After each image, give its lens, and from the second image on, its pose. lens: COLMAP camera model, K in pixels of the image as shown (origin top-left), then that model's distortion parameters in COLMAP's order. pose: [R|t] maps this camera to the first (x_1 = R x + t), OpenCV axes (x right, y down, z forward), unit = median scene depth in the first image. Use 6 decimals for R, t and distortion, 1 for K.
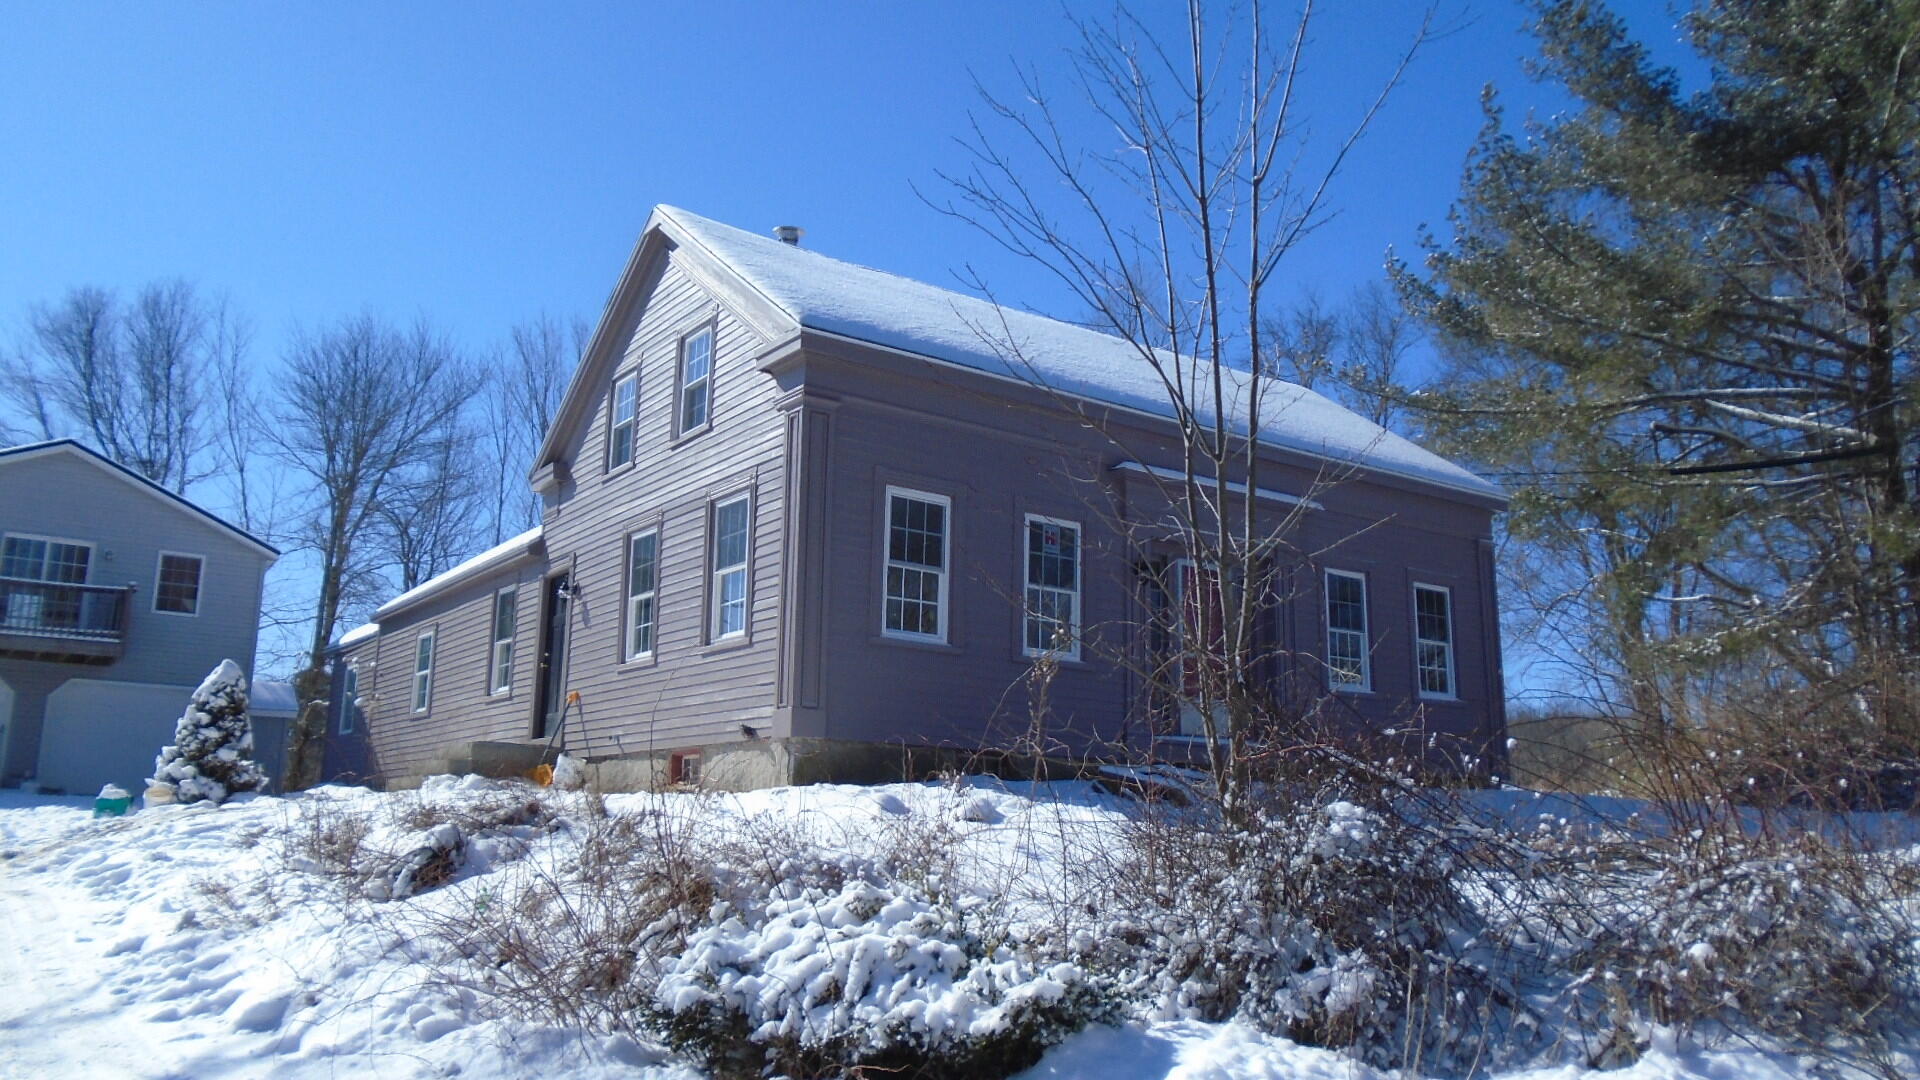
lens RADIAL K [[1474.9, 0, 960.0], [0, 1474.9, 540.0], [0, 0, 1]] dist [-0.007907, -0.004835]
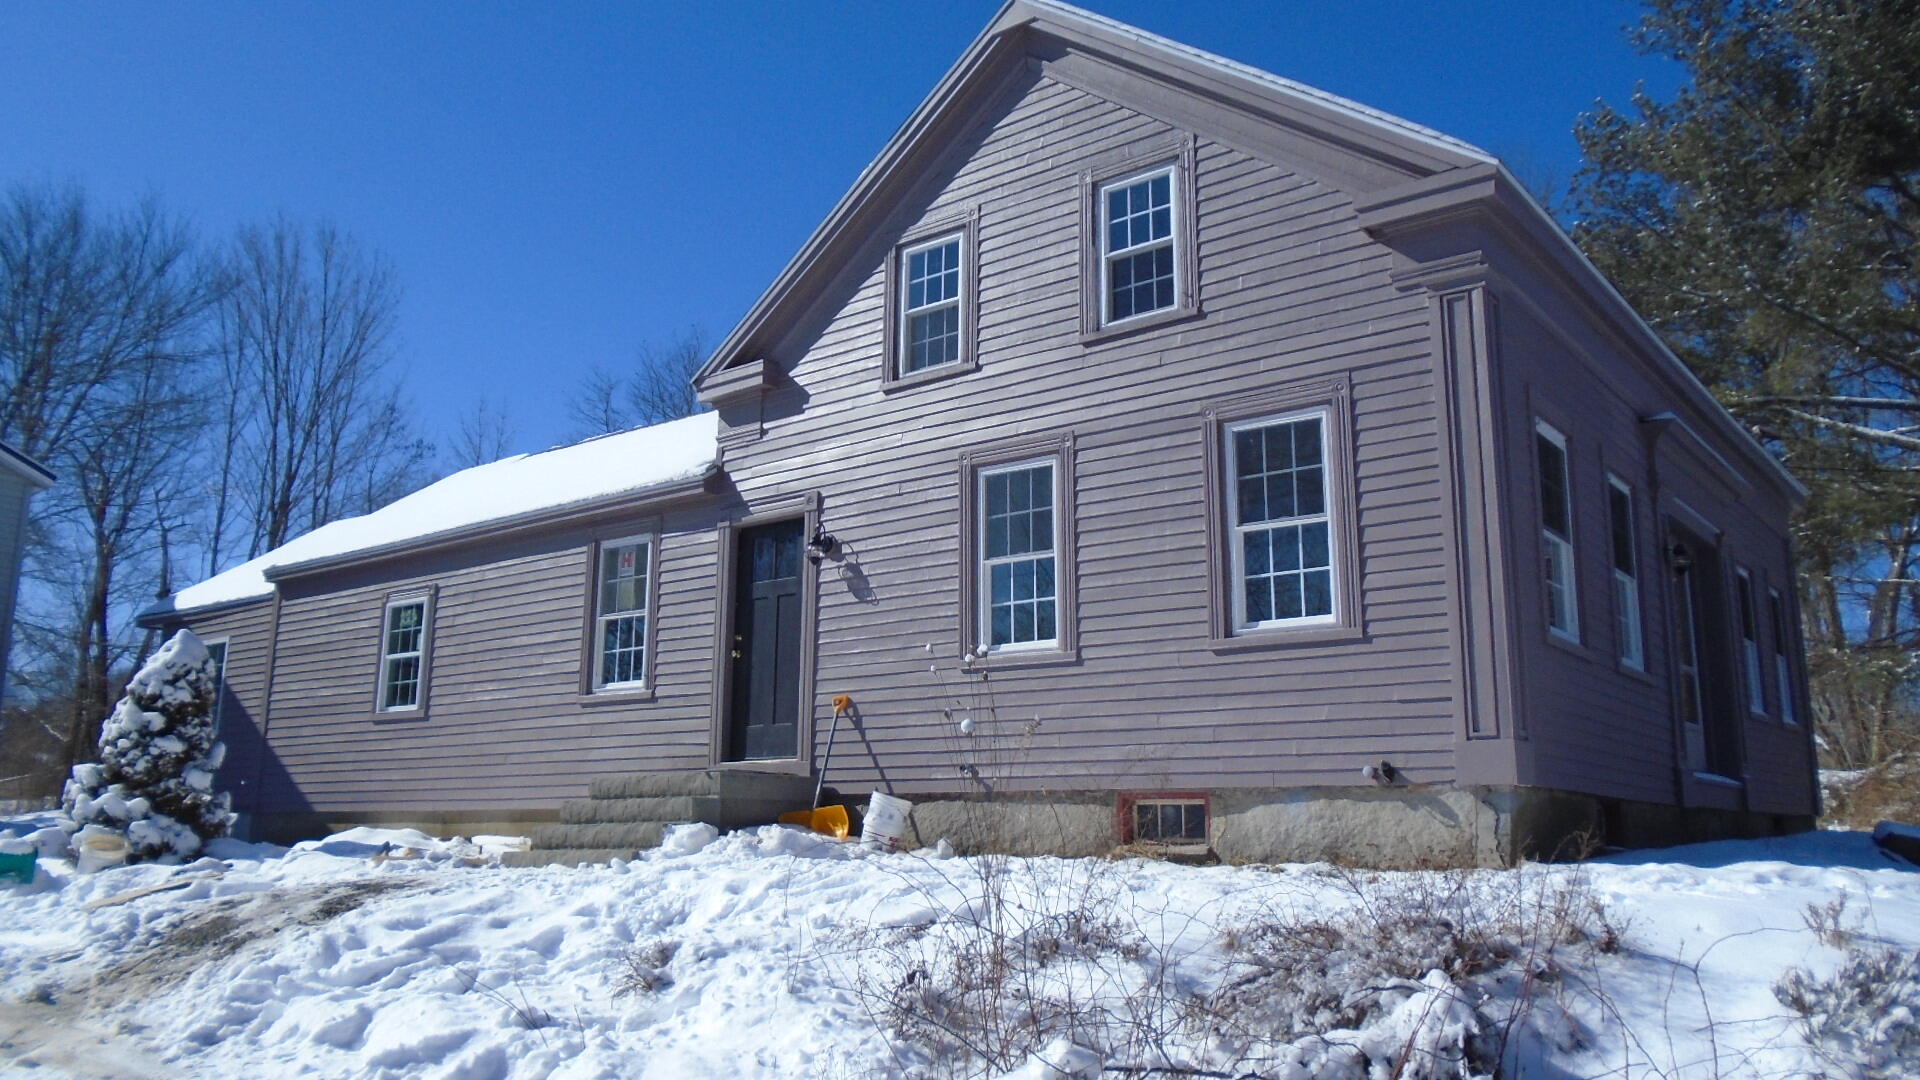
lens RADIAL K [[1474.9, 0, 960.0], [0, 1474.9, 540.0], [0, 0, 1]] dist [-0.007907, -0.004835]
pose [[0.961343, 0.049859, 0.270800, -0.366103], [-0.051479, 0.998673, -0.001121, 0.027144], [-0.270497, -0.012863, 0.962635, 0.308017]]
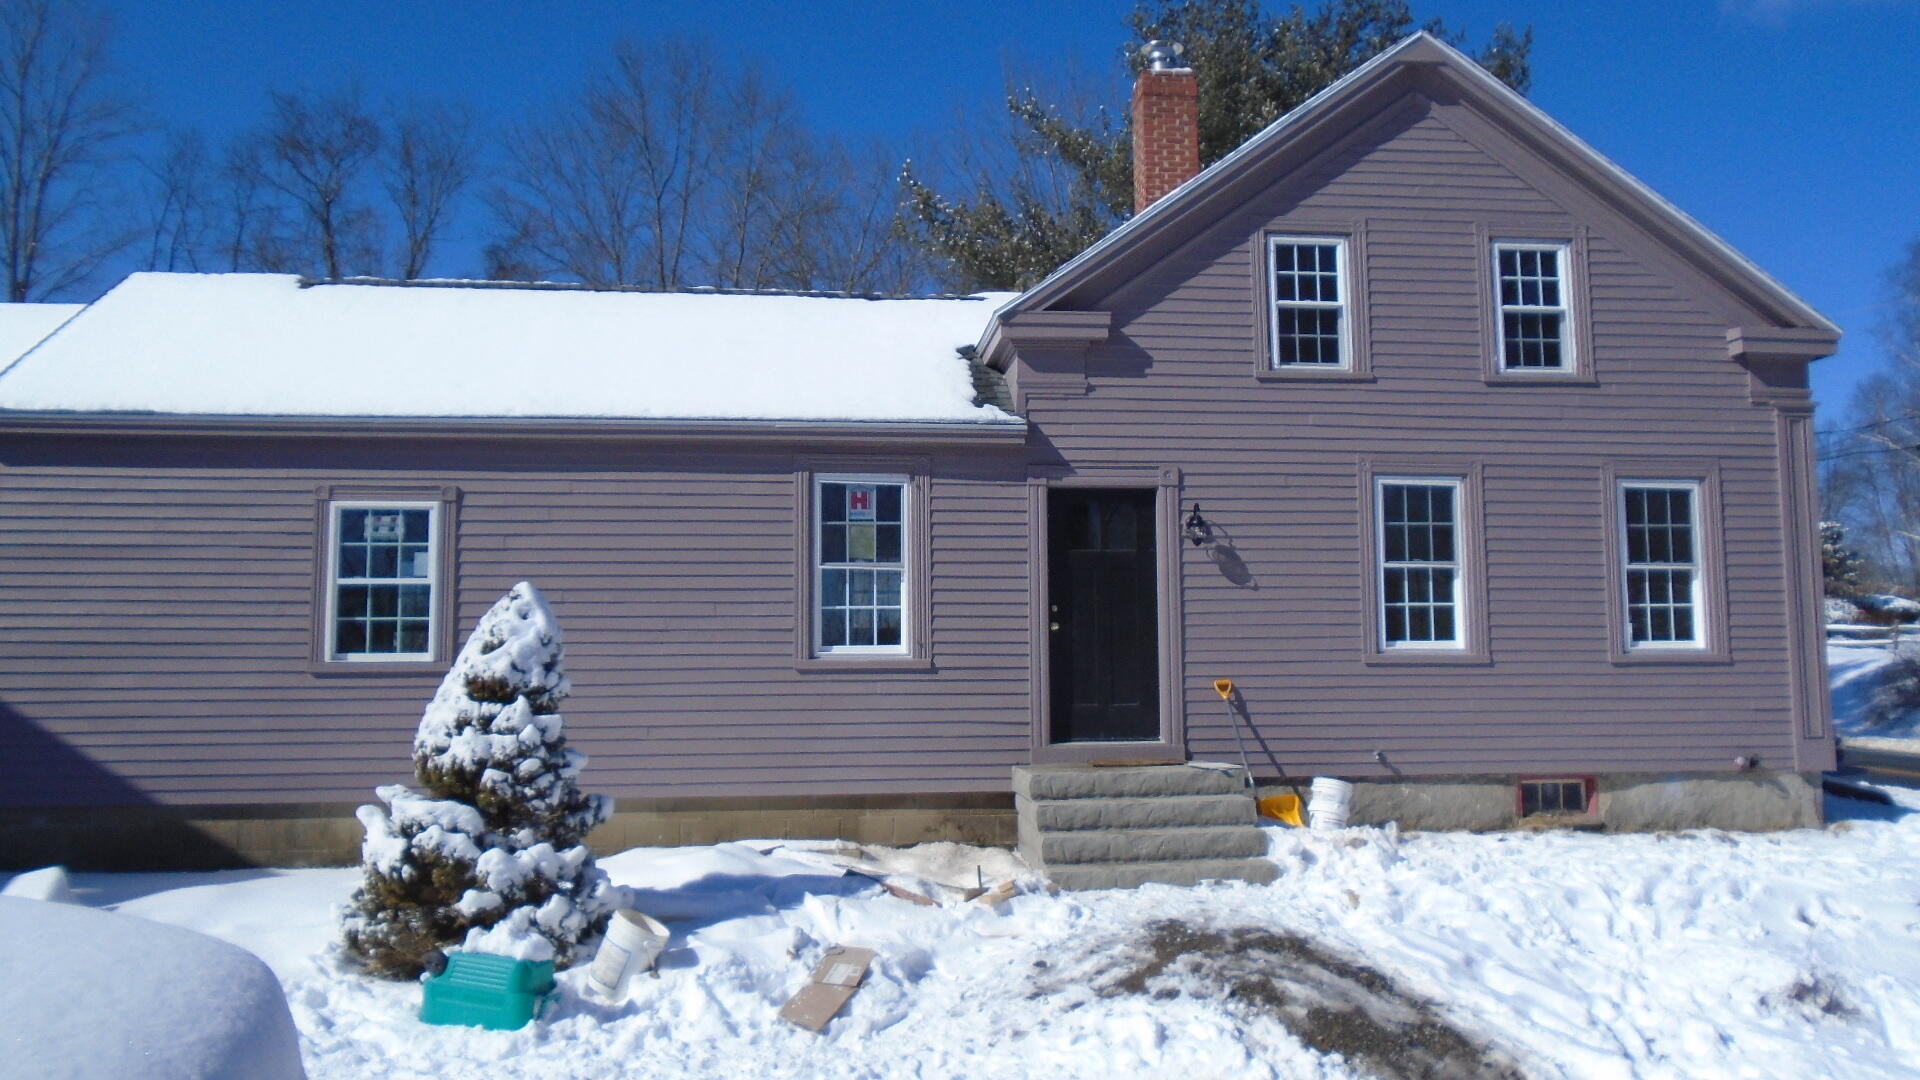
lens RADIAL K [[1474.9, 0, 960.0], [0, 1474.9, 540.0], [0, 0, 1]] dist [-0.007907, -0.004835]
pose [[0.483260, 0.063748, 0.873153, -0.848791], [-0.165836, 0.985954, 0.019802, 0.042231], [-0.859627, -0.154370, 0.487044, 0.723343]]
